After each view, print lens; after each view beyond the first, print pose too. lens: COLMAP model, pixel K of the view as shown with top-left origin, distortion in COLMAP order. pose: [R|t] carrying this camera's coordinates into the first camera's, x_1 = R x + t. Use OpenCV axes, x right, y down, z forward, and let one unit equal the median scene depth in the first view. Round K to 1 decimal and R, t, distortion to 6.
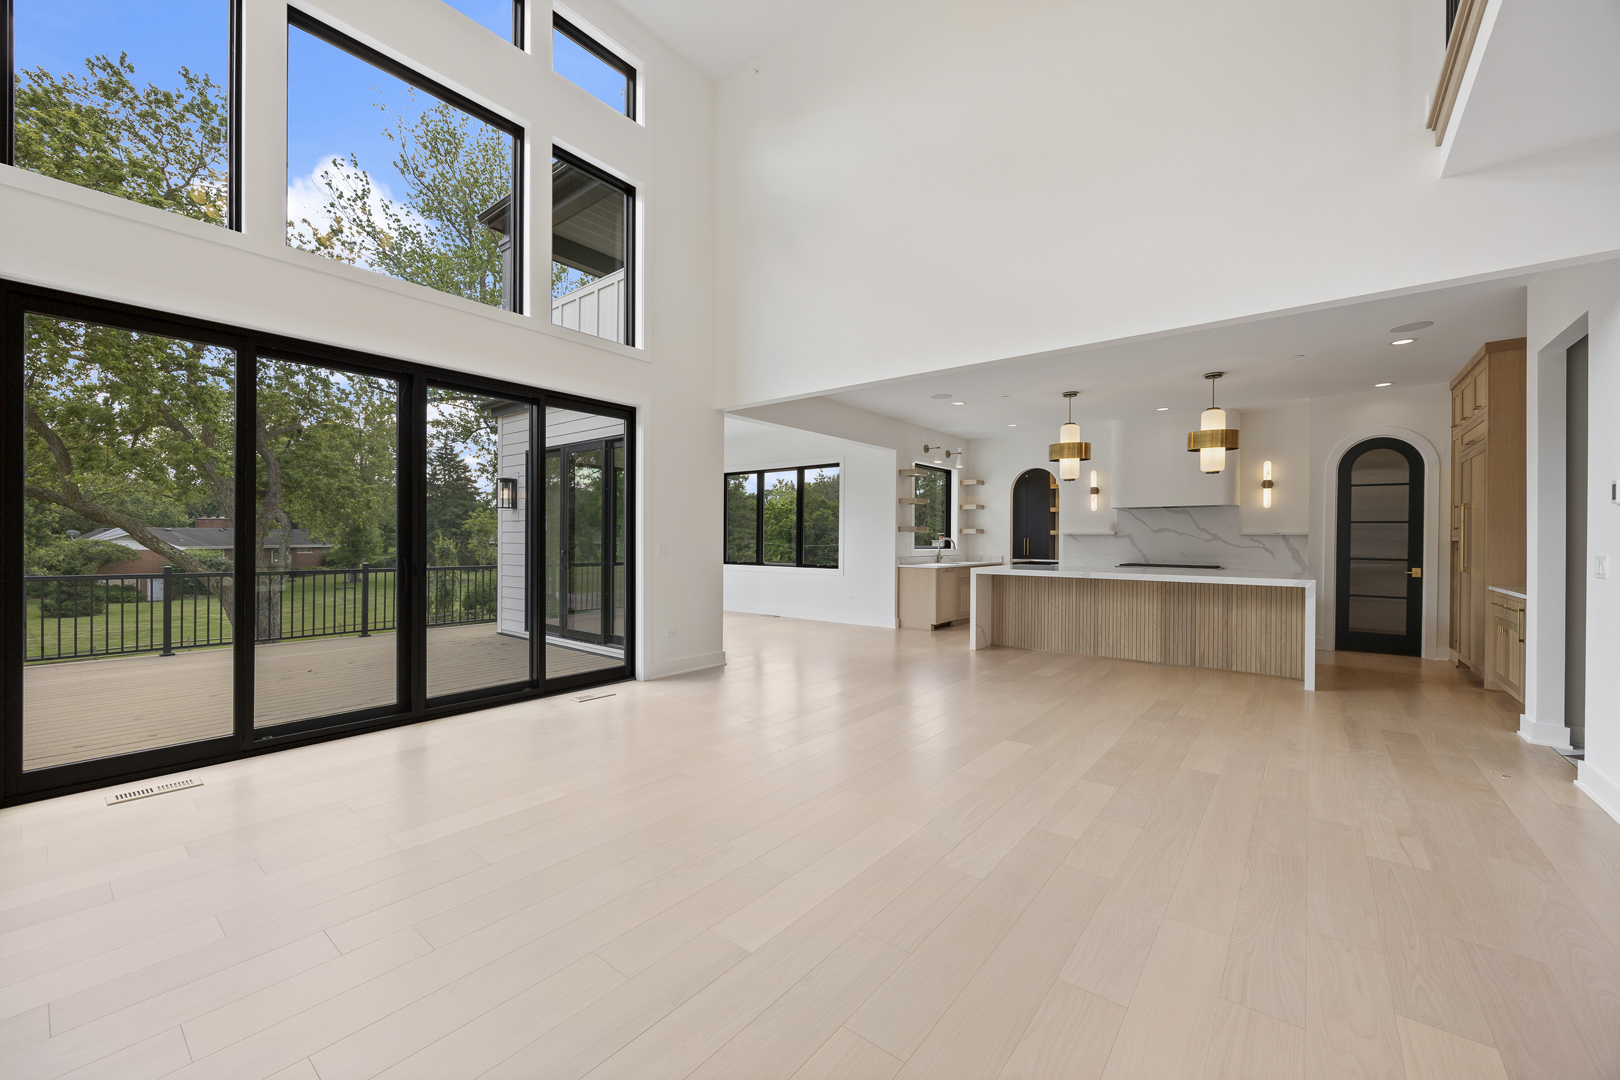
lens RADIAL K [[631.9, 0, 802.2], [0, 631.9, 547.7], [0, 0, 1]] dist [-0.000405, 0.001109]
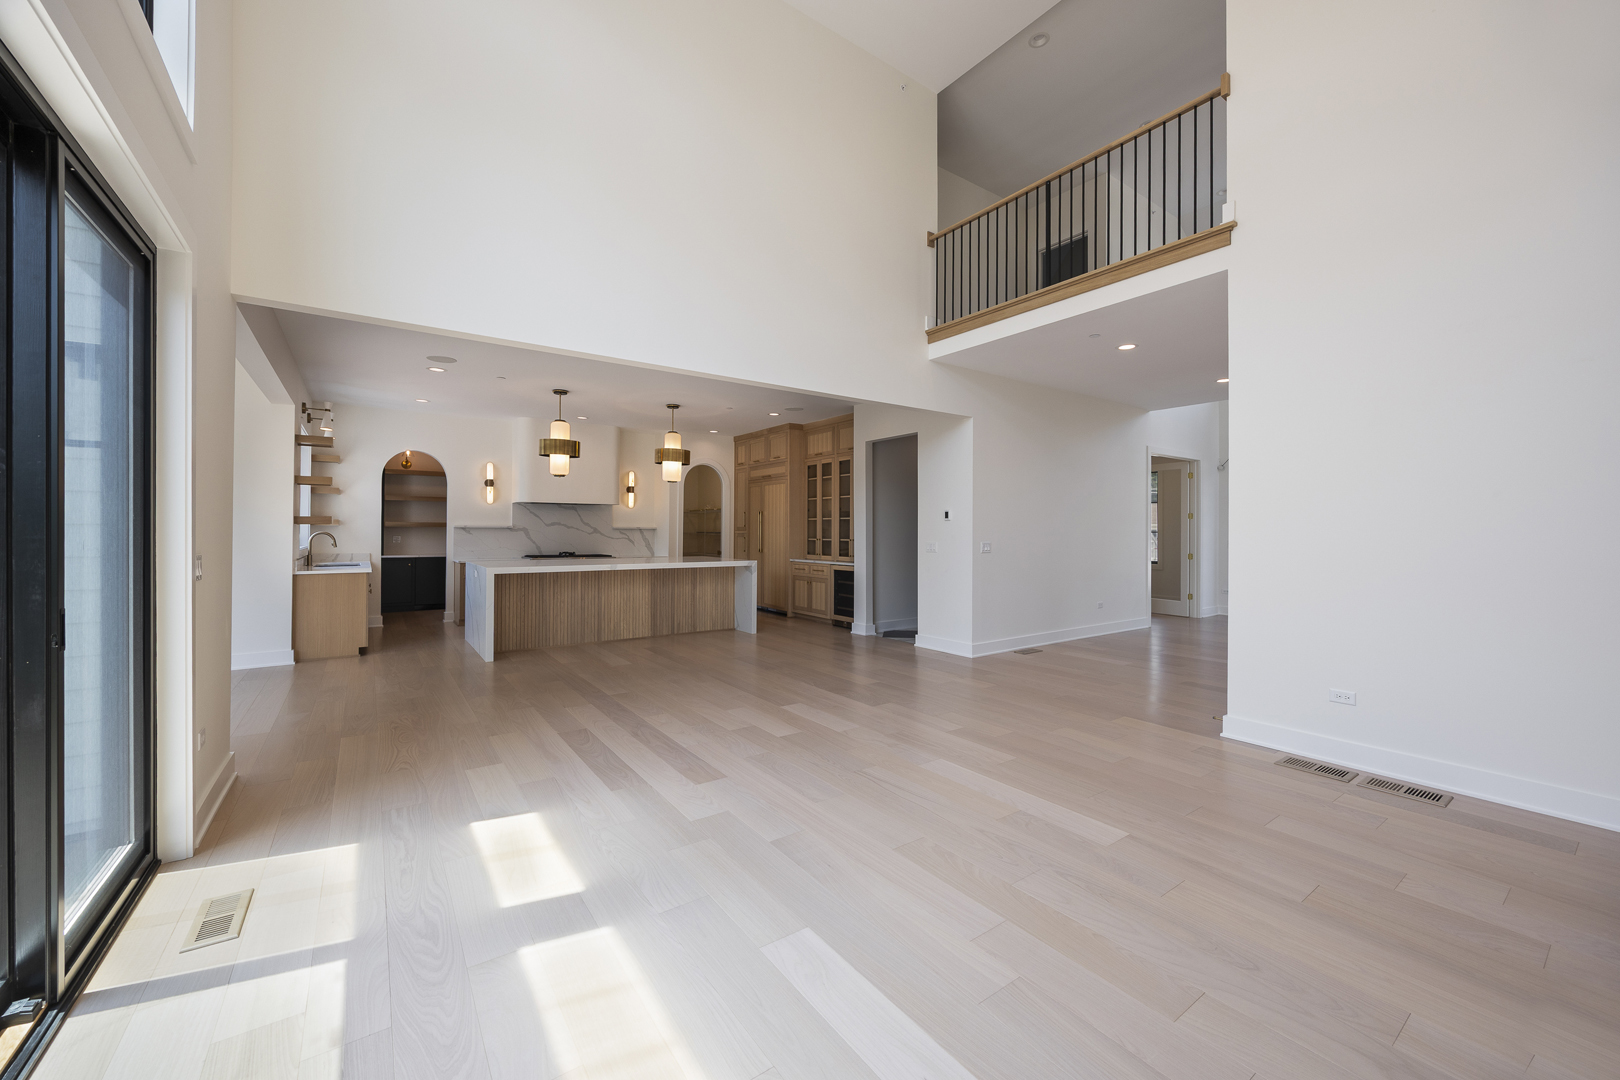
lens RADIAL K [[631.9, 0, 802.6], [0, 631.9, 531.2], [0, 0, 1]] dist [-0.000405, 0.001109]
pose [[0.284726, -0.002990, 0.958604, -0.414249], [0.012998, 0.999915, -0.000742, -0.010582], [-0.958521, 0.012671, 0.284741, 0.308021]]
